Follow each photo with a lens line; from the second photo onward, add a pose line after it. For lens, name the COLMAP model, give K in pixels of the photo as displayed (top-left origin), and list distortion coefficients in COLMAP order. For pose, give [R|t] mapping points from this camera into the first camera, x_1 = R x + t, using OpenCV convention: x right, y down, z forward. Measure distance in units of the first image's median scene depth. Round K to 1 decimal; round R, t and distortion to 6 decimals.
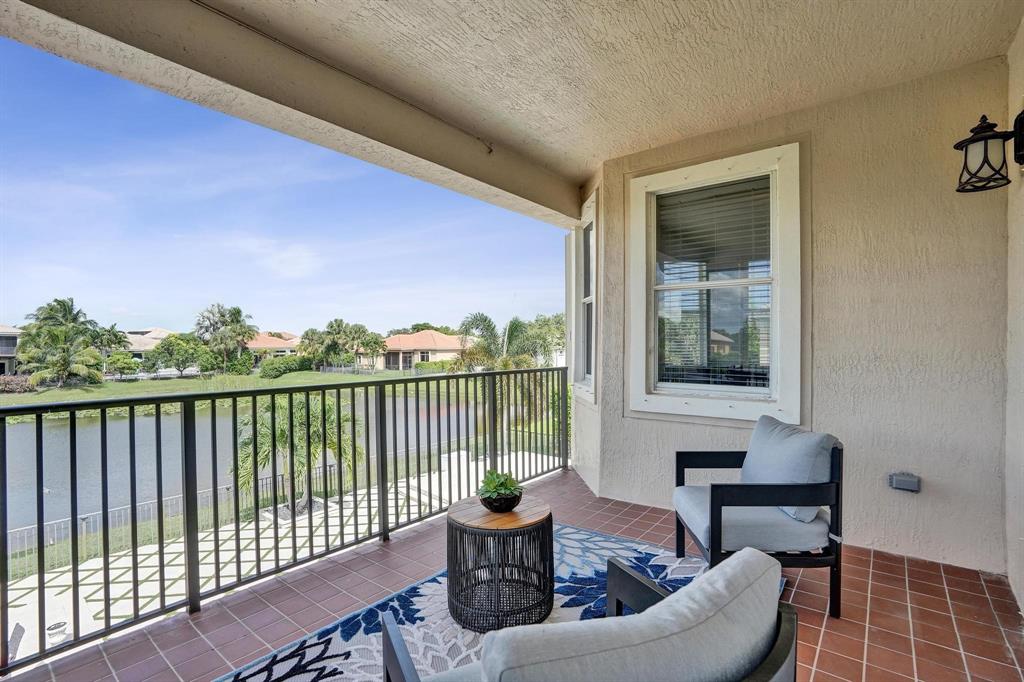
lens RADIAL K [[475.0, 0, 513.7], [0, 475.0, 342.9], [0, 0, 1]] dist [-0.027005, 0.000633]
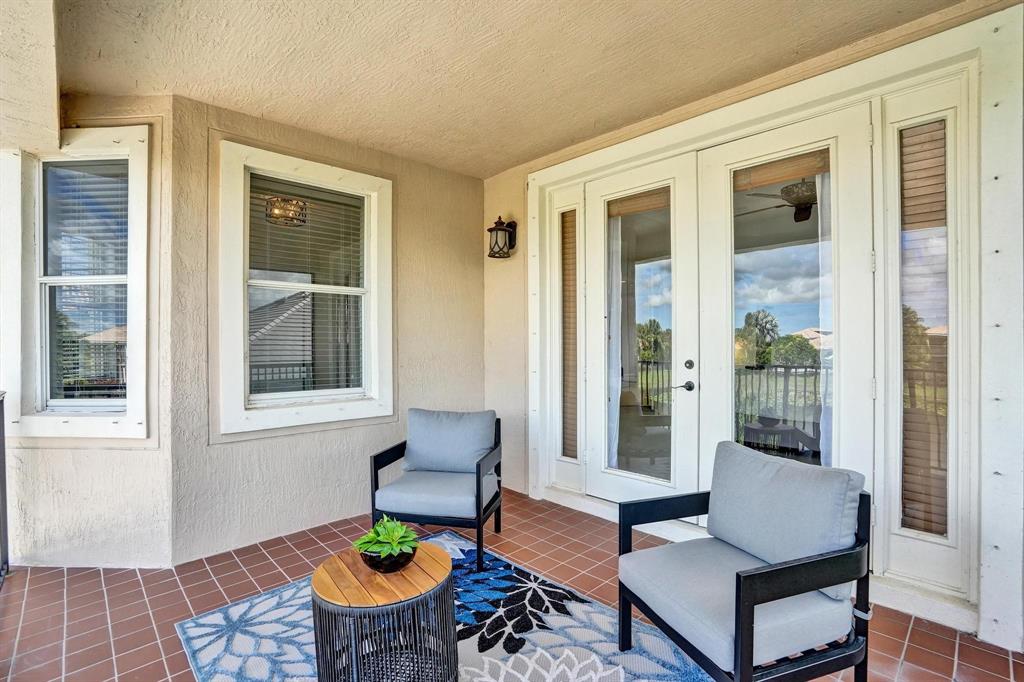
lens RADIAL K [[475.0, 0, 513.5], [0, 475.0, 343.7], [0, 0, 1]] dist [-0.027005, 0.000633]
pose [[0.152764, -0.002492, 0.988260, -0.452303], [0.005294, 0.999985, 0.001703, -0.006585], [-0.988249, 0.004972, 0.152775, 0.412185]]
